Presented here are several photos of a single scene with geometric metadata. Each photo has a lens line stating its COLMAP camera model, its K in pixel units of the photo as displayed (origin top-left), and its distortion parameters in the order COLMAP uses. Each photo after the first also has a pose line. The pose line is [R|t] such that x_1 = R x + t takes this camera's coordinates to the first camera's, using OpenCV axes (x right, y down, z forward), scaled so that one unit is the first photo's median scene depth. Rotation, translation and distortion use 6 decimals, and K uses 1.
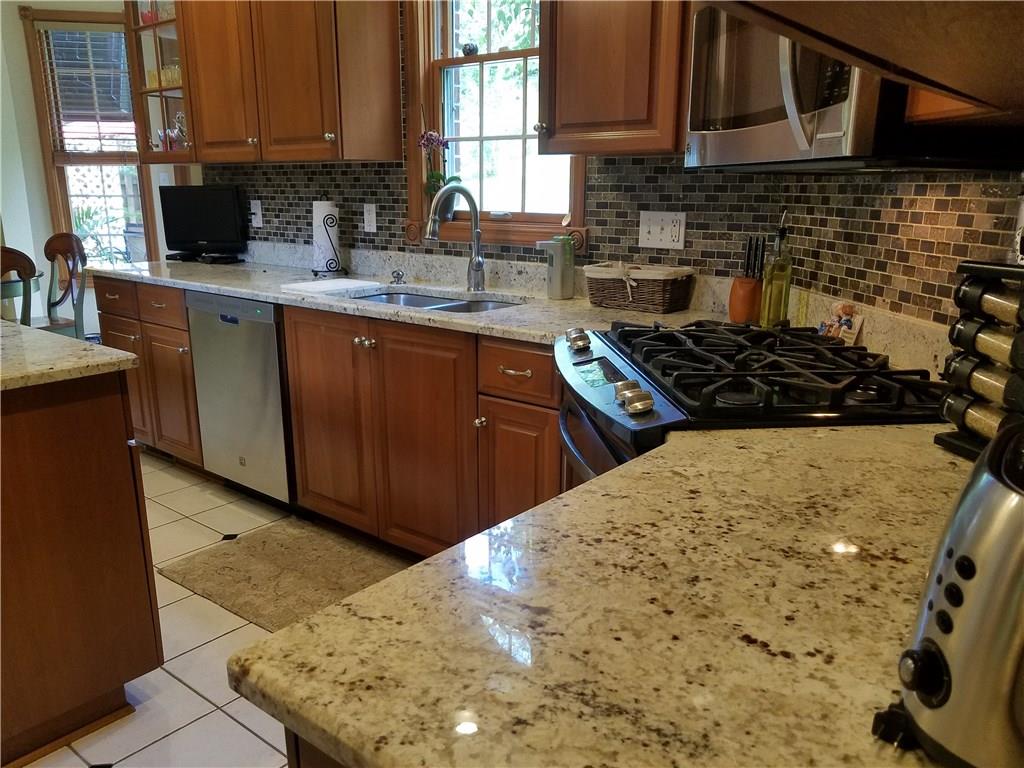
lens RADIAL K [[801.7, 0, 502.4], [0, 801.7, 427.4], [0, 0, 1]] dist [0.002245, -0.008551]
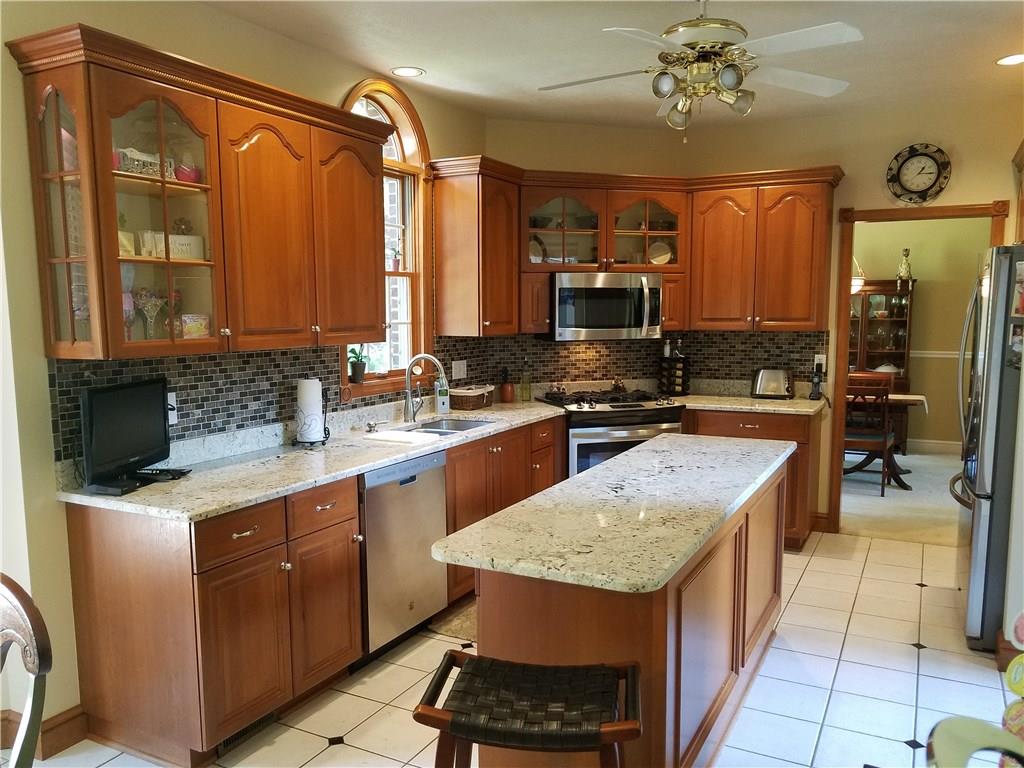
lens RADIAL K [[801.7, 0, 521.1], [0, 801.7, 409.0], [0, 0, 1]] dist [0.002245, -0.008551]
pose [[-0.211564, -0.122407, 0.969669, -1.482309], [0.289493, 0.939758, 0.181793, -0.393378], [-0.933507, 0.319173, -0.163383, 1.011430]]
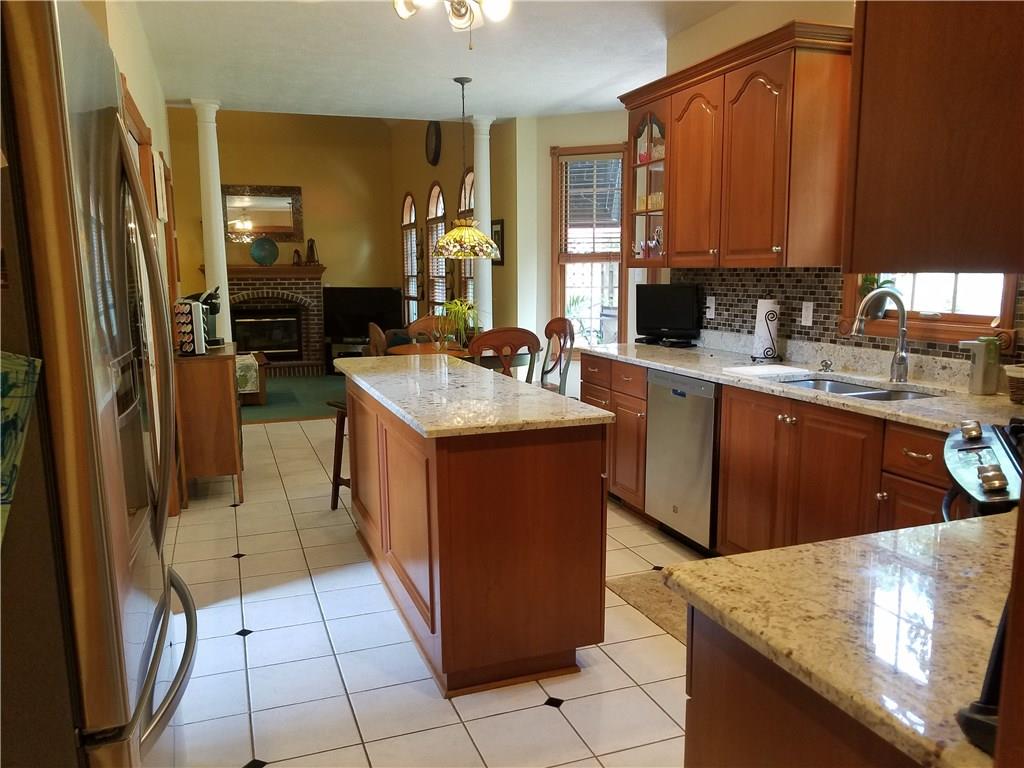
lens RADIAL K [[801.7, 0, 512.6], [0, 801.7, 408.0], [0, 0, 1]] dist [0.002245, -0.008551]
pose [[0.862233, 0.073131, -0.501205, 0.062711], [-0.131903, 0.987800, -0.082785, 0.025228], [0.489036, 0.137490, 0.861359, -0.196147]]
